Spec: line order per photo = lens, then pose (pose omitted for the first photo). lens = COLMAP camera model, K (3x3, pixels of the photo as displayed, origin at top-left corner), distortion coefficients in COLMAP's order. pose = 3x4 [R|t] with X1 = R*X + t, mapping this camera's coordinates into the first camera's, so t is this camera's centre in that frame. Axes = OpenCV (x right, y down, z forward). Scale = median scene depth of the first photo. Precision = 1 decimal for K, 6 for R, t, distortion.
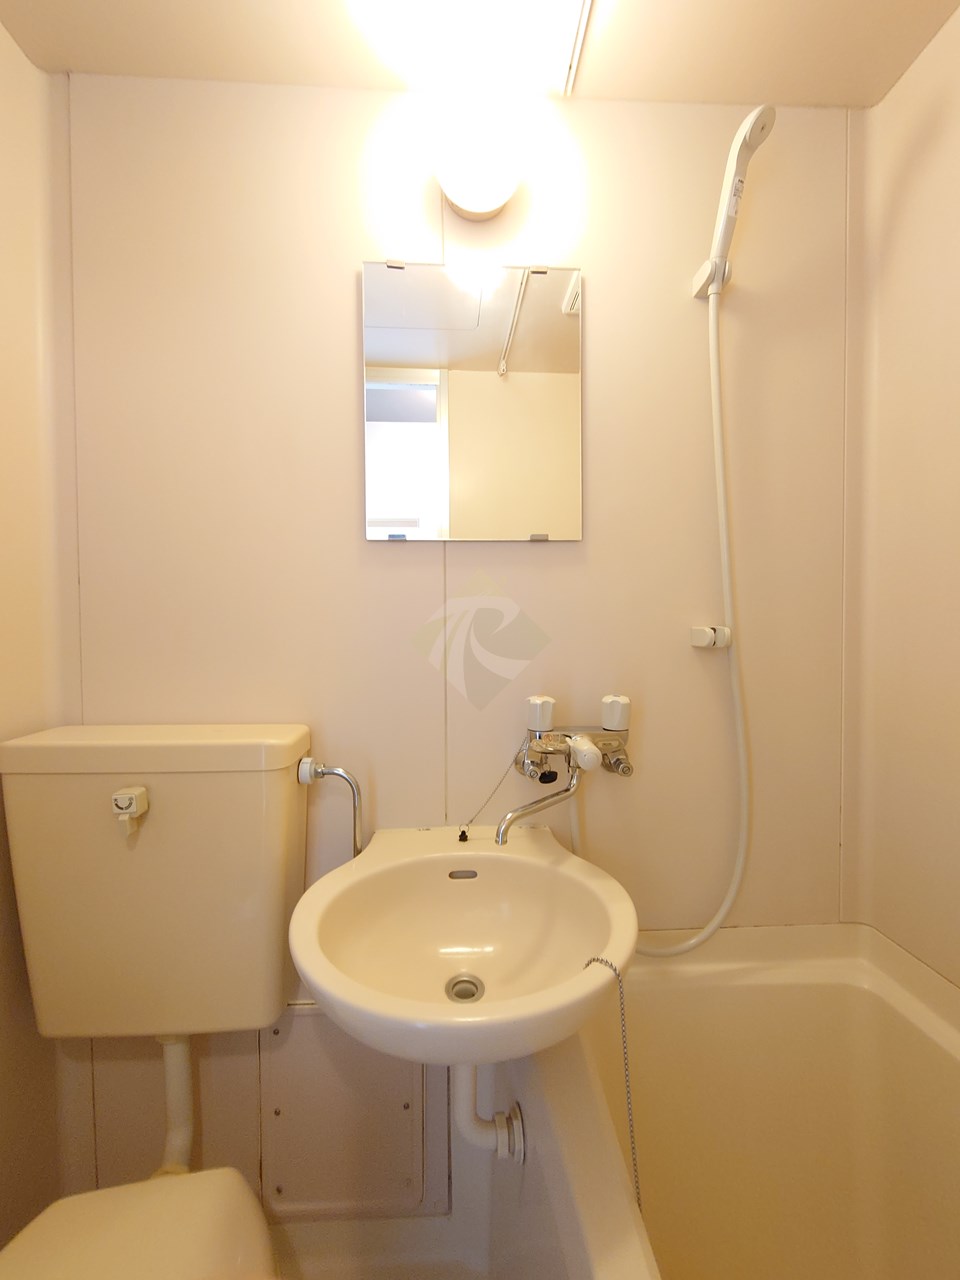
lens RADIAL K [[536.6, 0, 480.0], [0, 536.6, 640.0], [0, 0, 1]] dist [-0.001379, -0.000418]
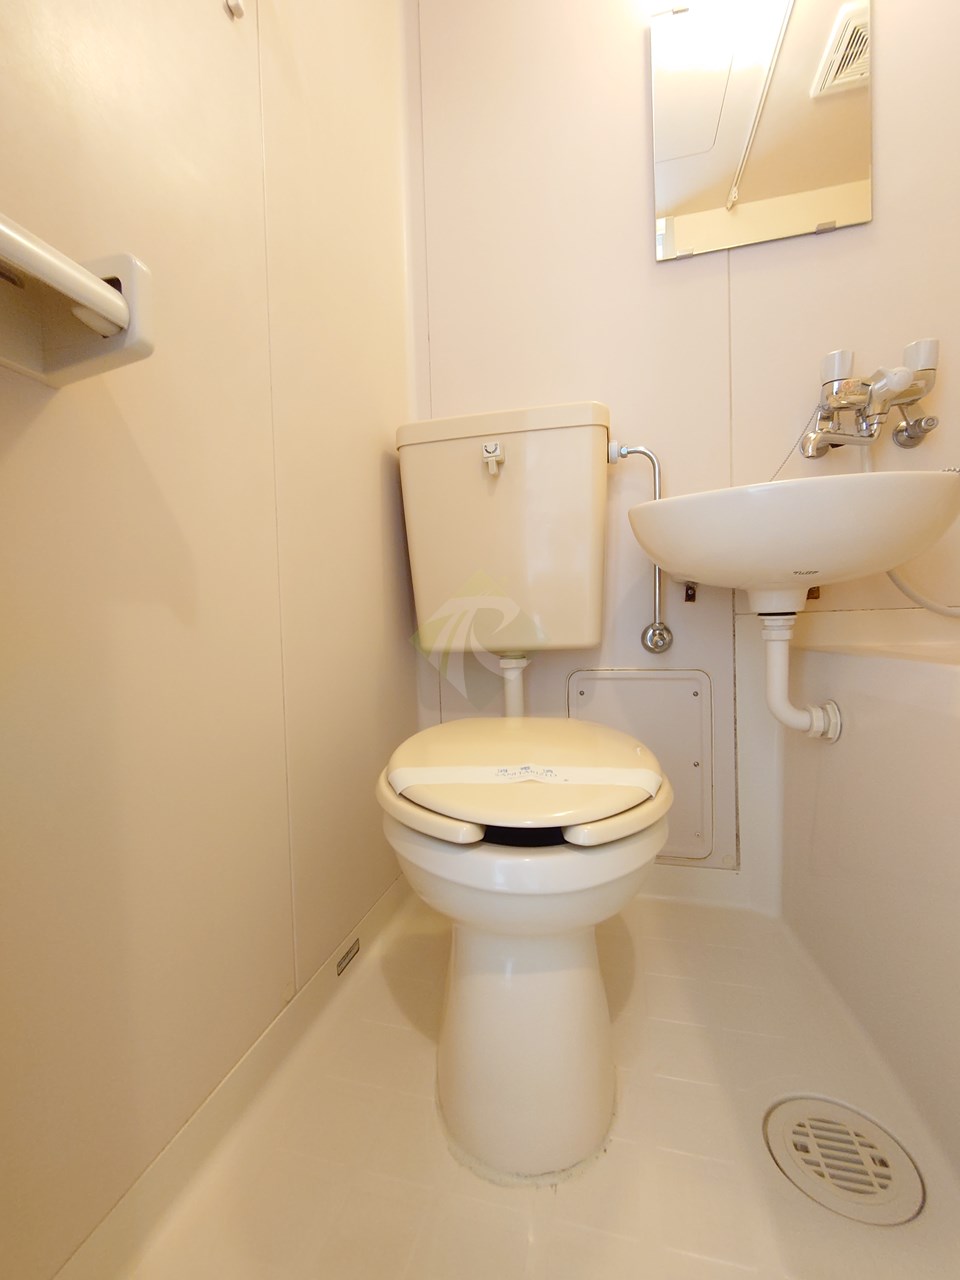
lens RADIAL K [[536.6, 0, 480.0], [0, 536.6, 640.0], [0, 0, 1]] dist [-0.001379, -0.000418]
pose [[0.951270, -0.015215, -0.307984, -0.221086], [0.019861, 0.999731, 0.011956, 0.587003], [0.307719, -0.017491, 0.951316, -0.219447]]
